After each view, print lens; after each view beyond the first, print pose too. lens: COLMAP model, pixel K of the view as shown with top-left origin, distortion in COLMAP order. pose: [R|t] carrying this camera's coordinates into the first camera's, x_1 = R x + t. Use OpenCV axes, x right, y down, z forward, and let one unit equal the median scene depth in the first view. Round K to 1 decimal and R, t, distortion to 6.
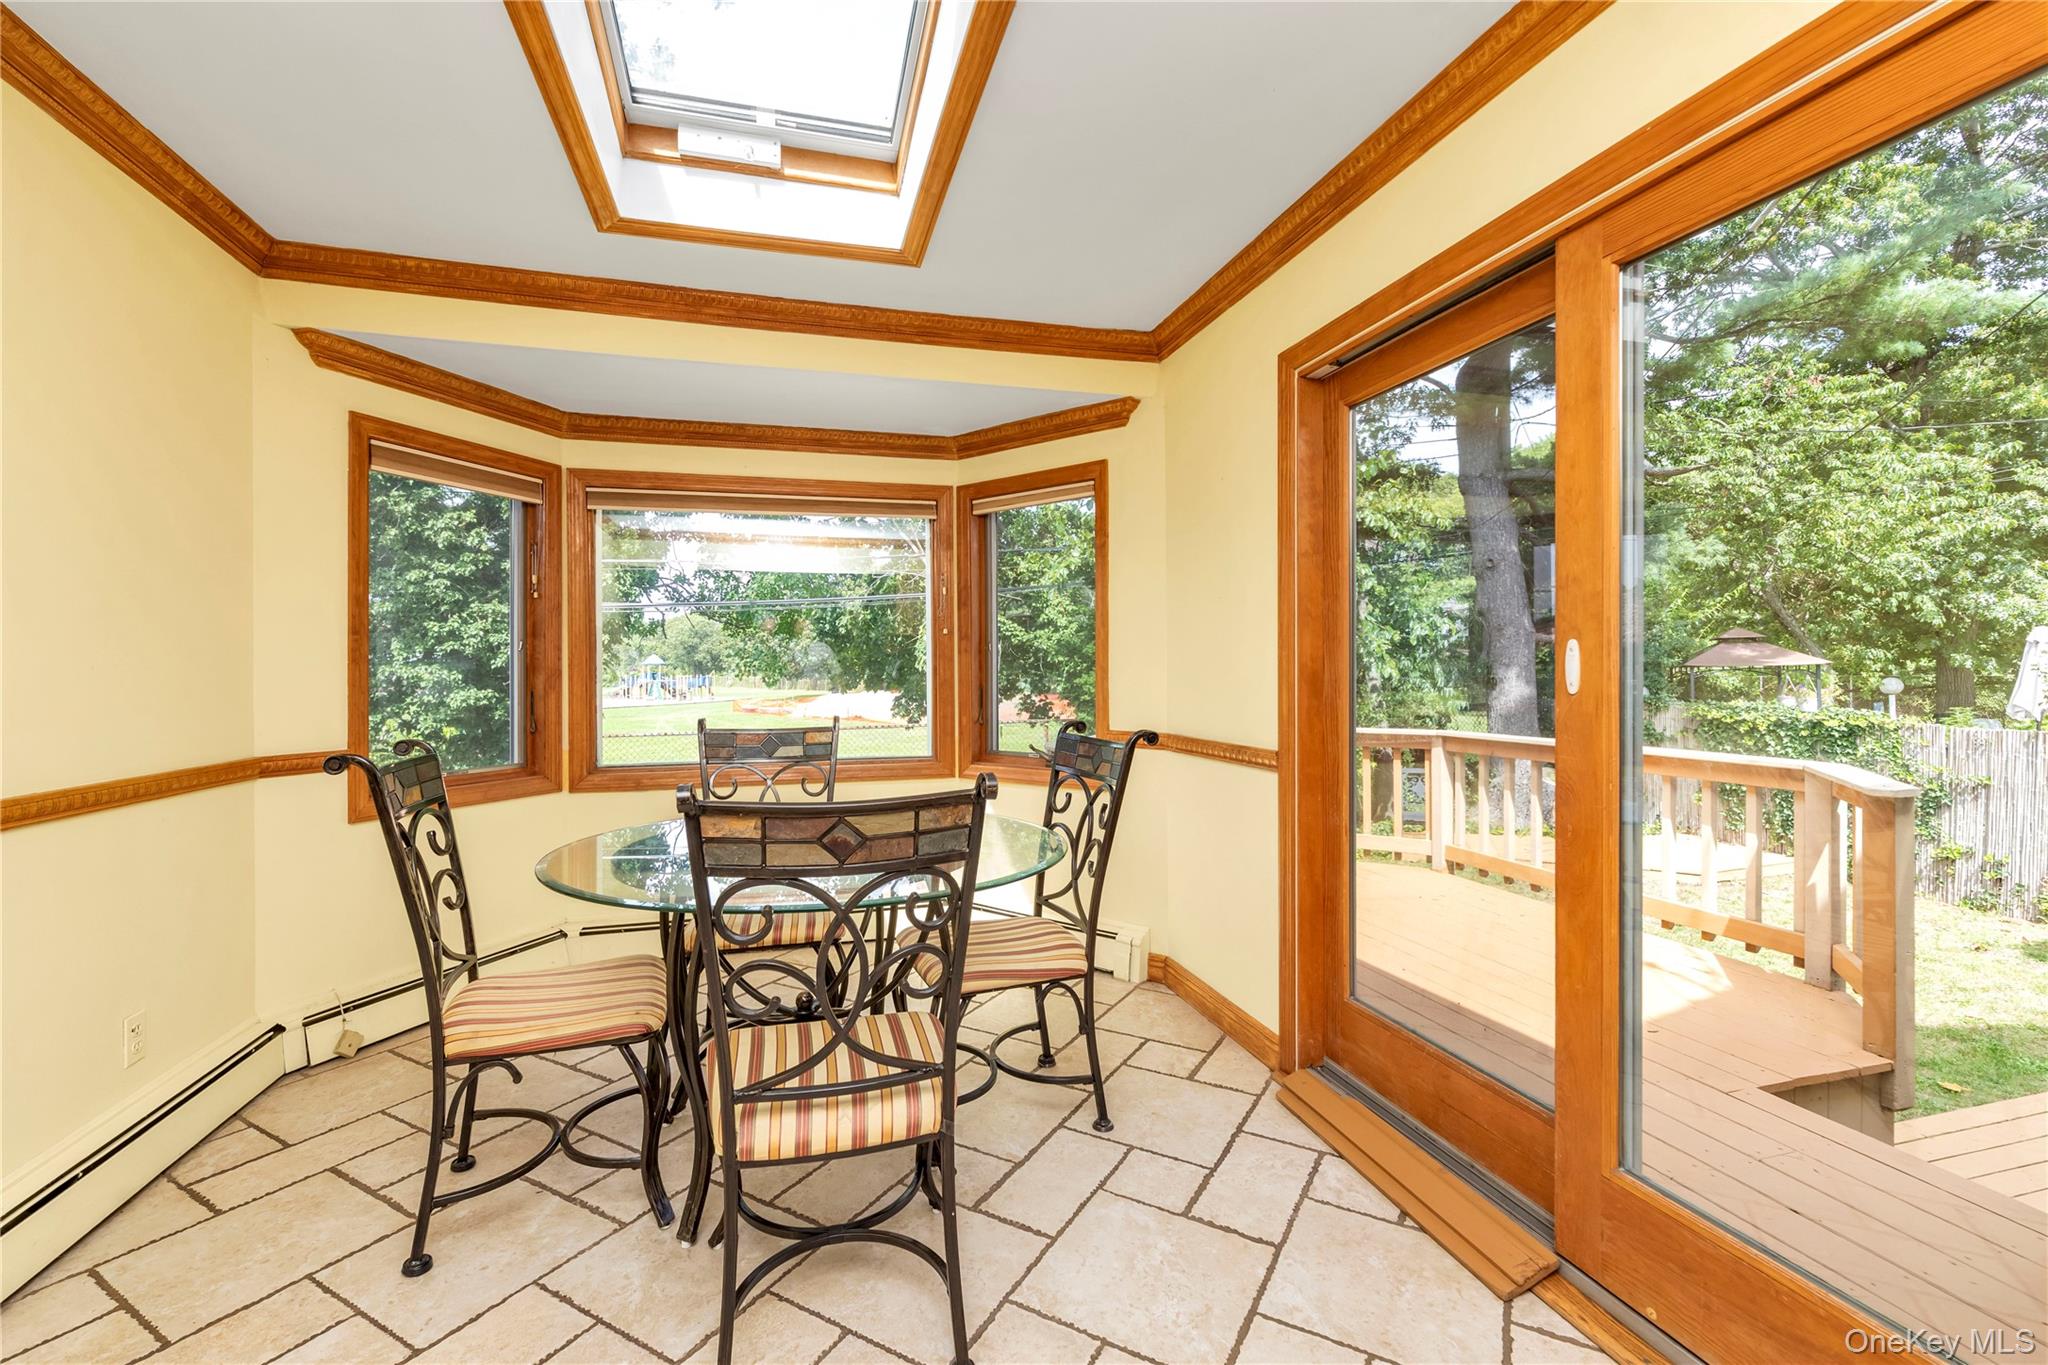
lens RADIAL K [[902.9, 0, 1025.4], [0, 902.9, 674.3], [0, 0, 1]] dist [0.002314, 0.000519]
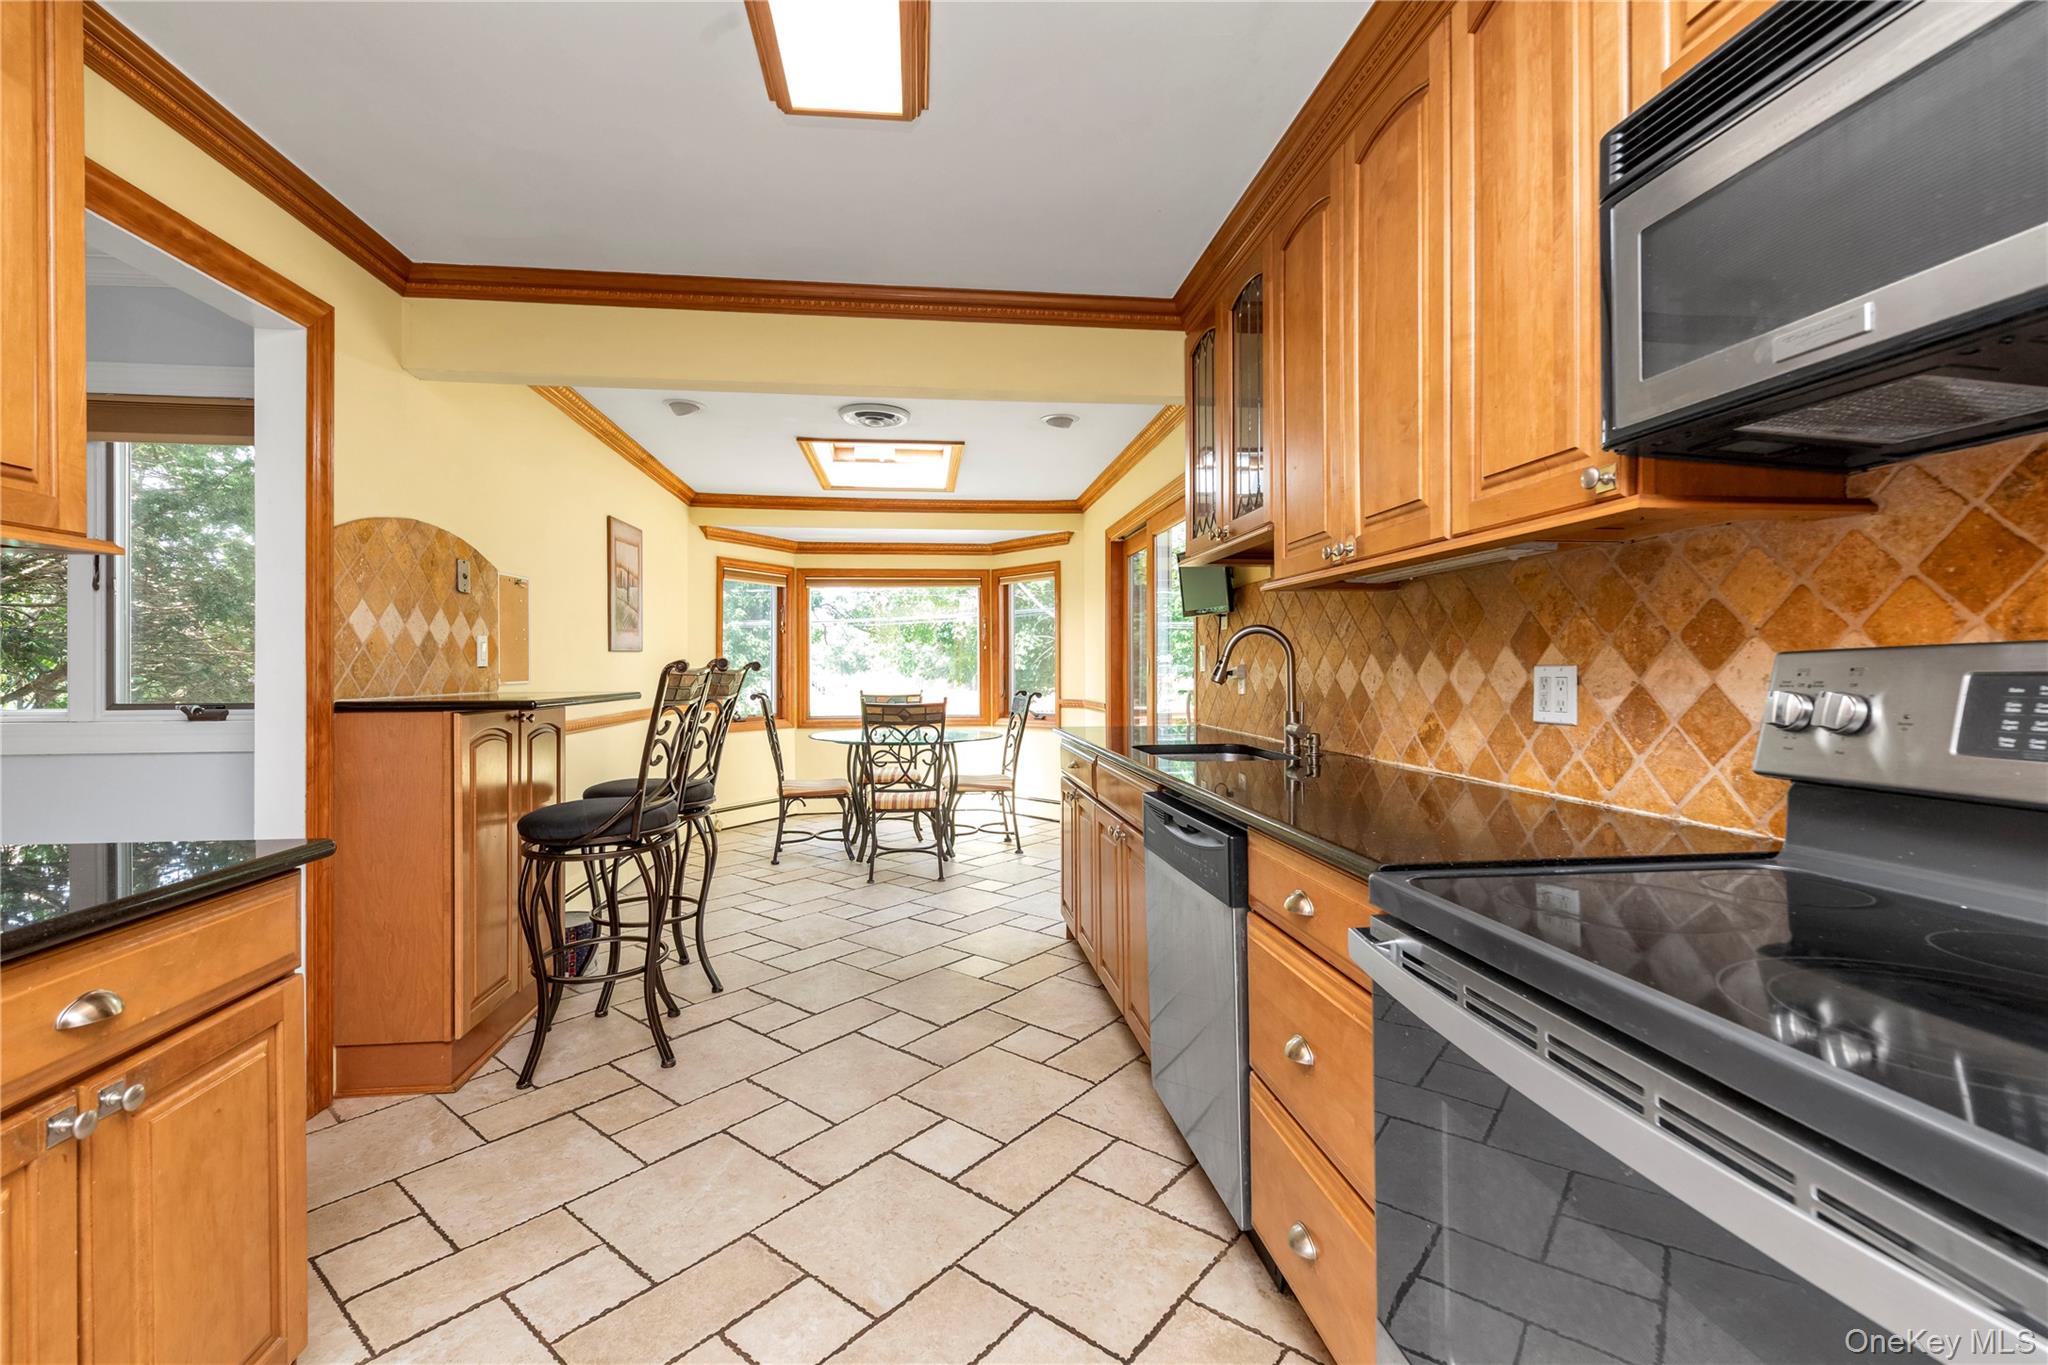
lens RADIAL K [[902.9, 0, 1025.7], [0, 902.9, 669.8], [0, 0, 1]] dist [0.002314, 0.000519]
pose [[0.989009, 0.001072, -0.147855, 0.424965], [-0.001783, 0.999987, -0.004678, 0.013542], [0.147848, 0.004890, 0.988998, -1.304244]]
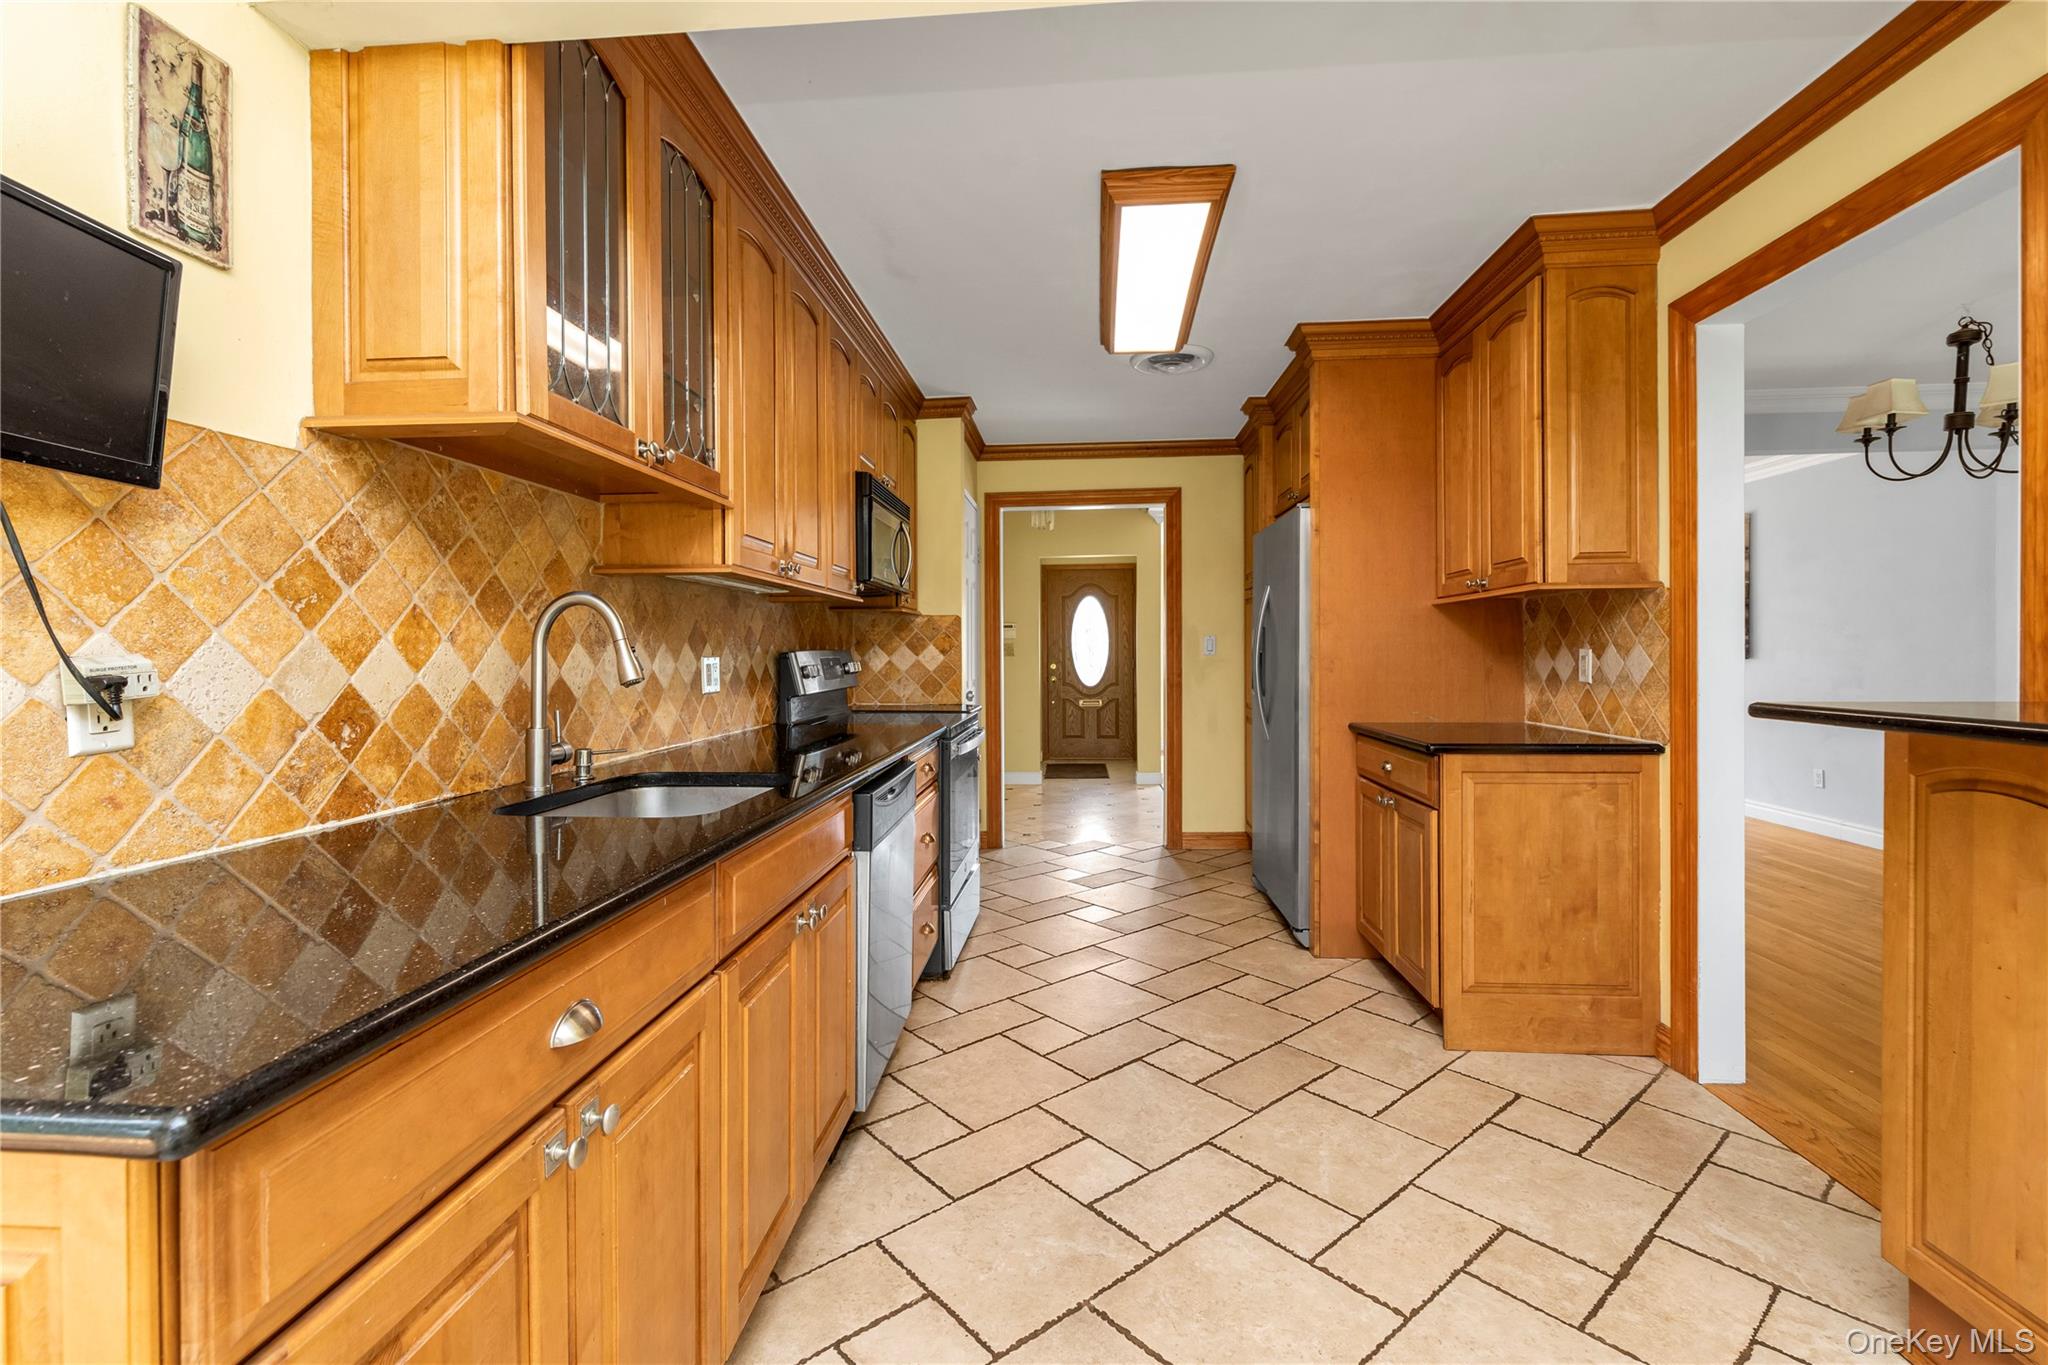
lens RADIAL K [[902.9, 0, 1022.4], [0, 902.9, 663.7], [0, 0, 1]] dist [0.002314, 0.000519]
pose [[-0.940247, 0.004845, 0.340458, -0.895361], [0.012263, 0.999732, 0.019639, -0.032538], [-0.340272, 0.022641, -0.940054, 3.755455]]
